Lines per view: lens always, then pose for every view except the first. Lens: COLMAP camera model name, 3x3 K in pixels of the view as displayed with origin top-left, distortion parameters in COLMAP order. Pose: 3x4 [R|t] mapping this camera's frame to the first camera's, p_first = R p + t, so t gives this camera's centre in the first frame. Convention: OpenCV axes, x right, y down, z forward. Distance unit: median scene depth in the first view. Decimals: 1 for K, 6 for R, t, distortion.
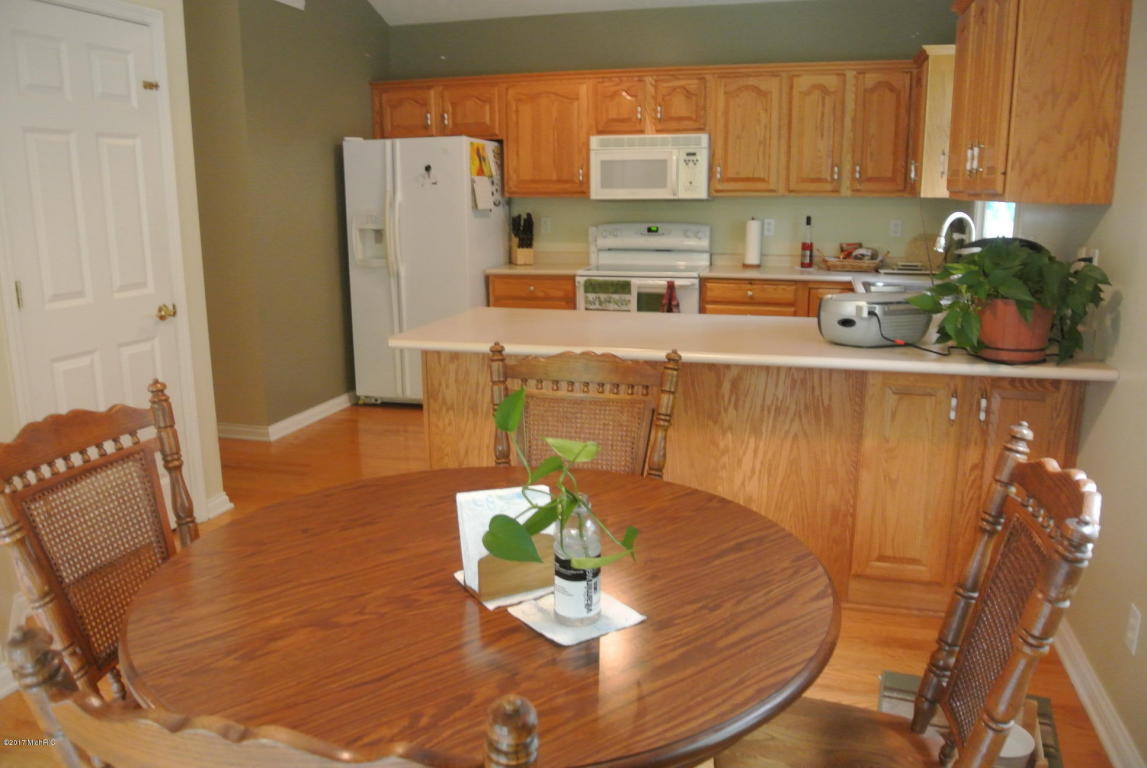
lens RADIAL K [[891.2, 0, 567.0], [0, 891.2, 390.3], [0, 0, 1]] dist [-0.091013, 0.039264]
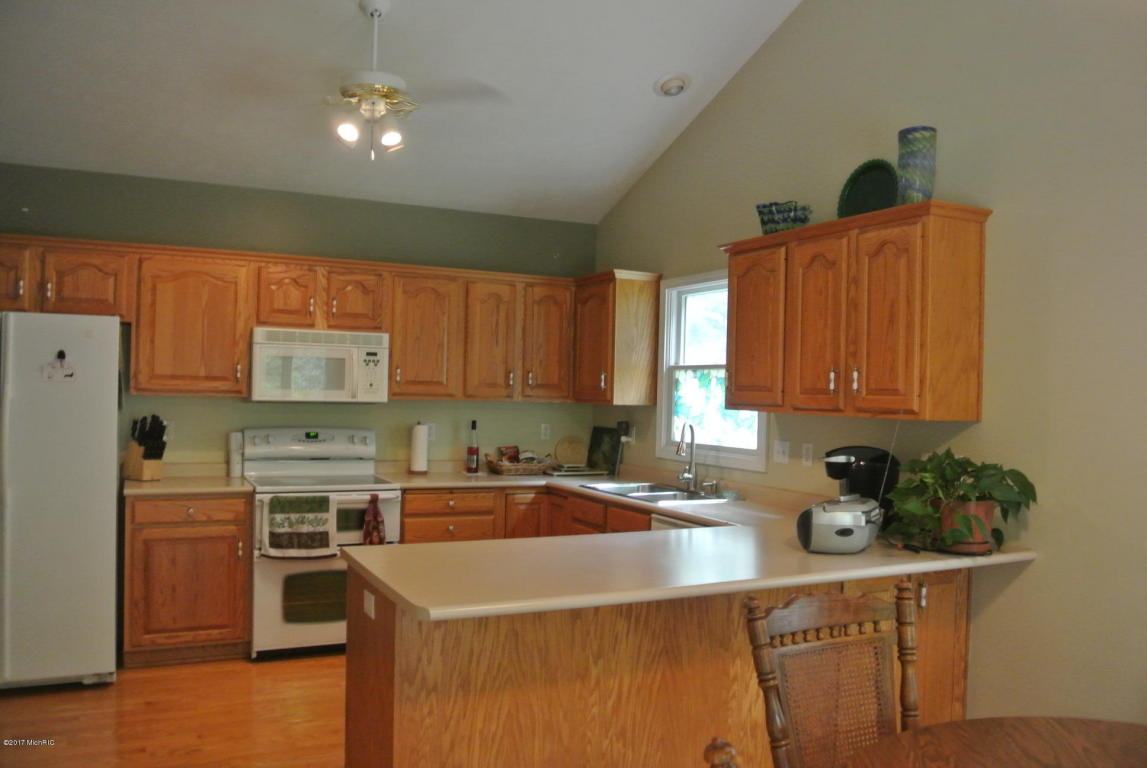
lens RADIAL K [[891.2, 0, 567.0], [0, 891.2, 390.3], [0, 0, 1]] dist [-0.091013, 0.039264]
pose [[0.744113, 0.025846, 0.667553, -0.324291], [0.116873, 0.978805, -0.168174, -0.052519], [-0.657751, 0.203159, 0.725321, 0.209136]]
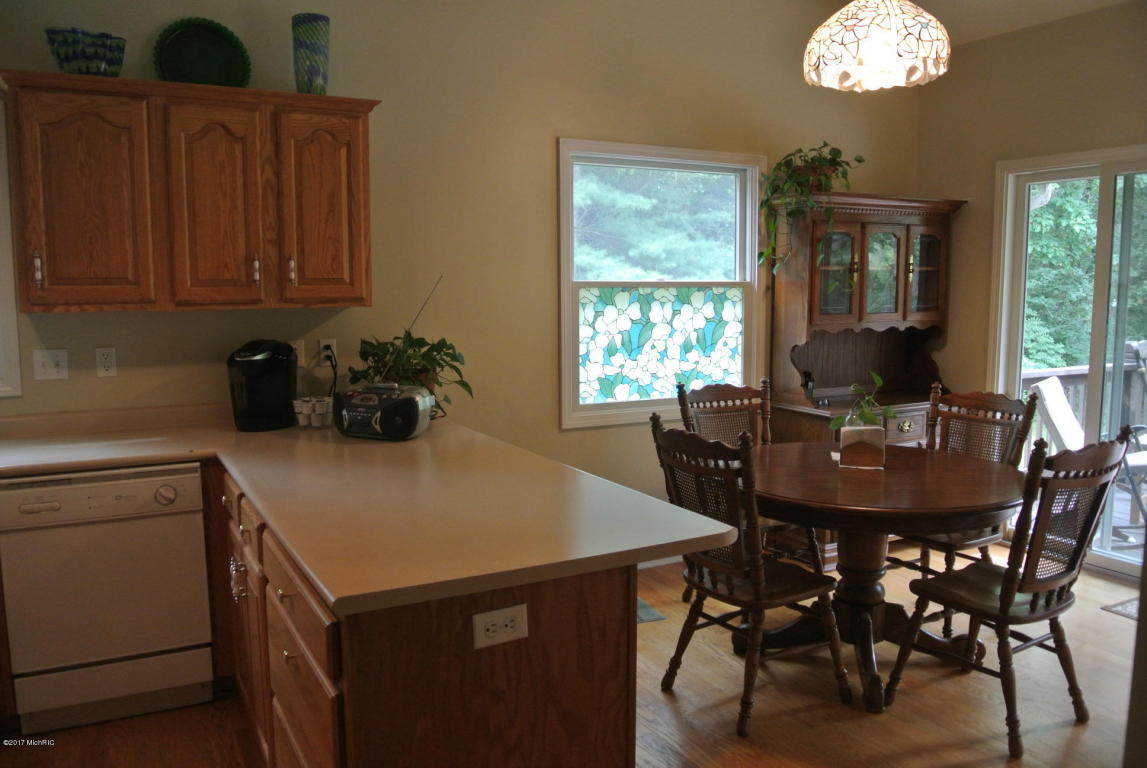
lens RADIAL K [[891.2, 0, 567.0], [0, 891.2, 390.3], [0, 0, 1]] dist [-0.091013, 0.039264]
pose [[-0.693913, -0.077921, 0.715831, -0.318299], [0.163773, 0.950994, 0.262277, -0.190234], [-0.701187, 0.299231, -0.647145, 0.810659]]
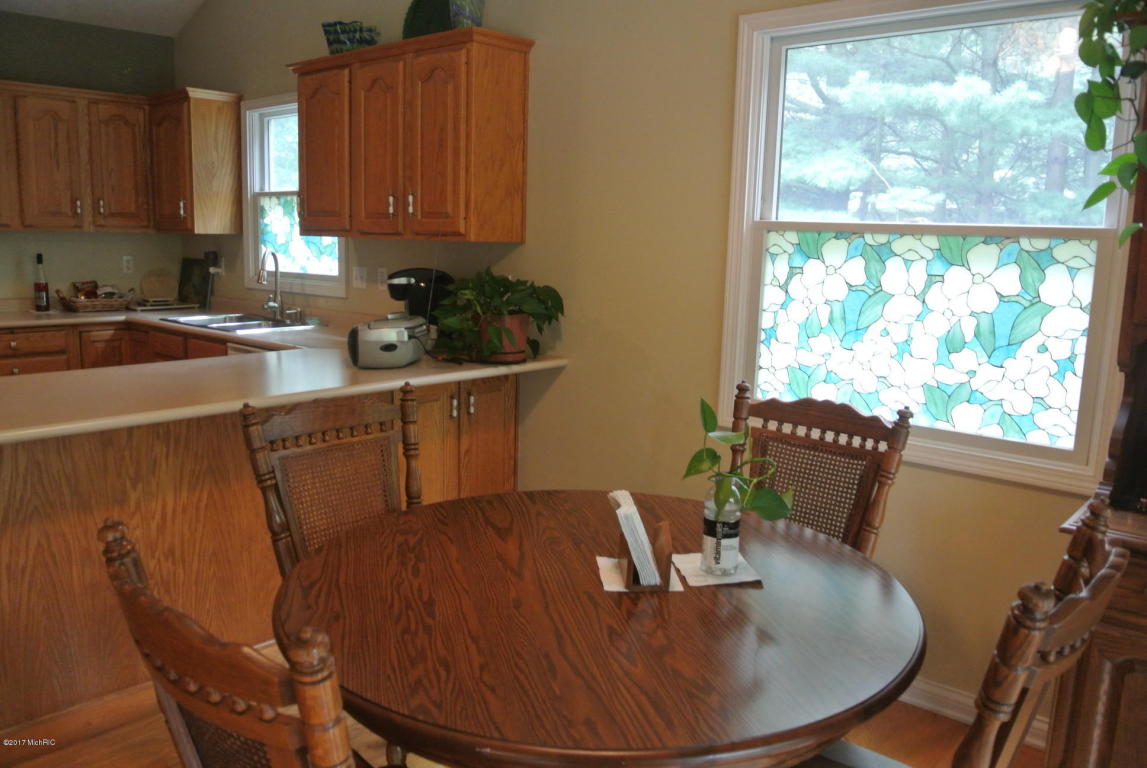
lens RADIAL K [[891.2, 0, 567.0], [0, 891.2, 390.3], [0, 0, 1]] dist [-0.091013, 0.039264]
pose [[0.439531, -0.136734, 0.887759, -0.299978], [0.168272, 0.983382, 0.068150, -0.031165], [-0.882325, 0.119432, 0.455236, 0.146062]]
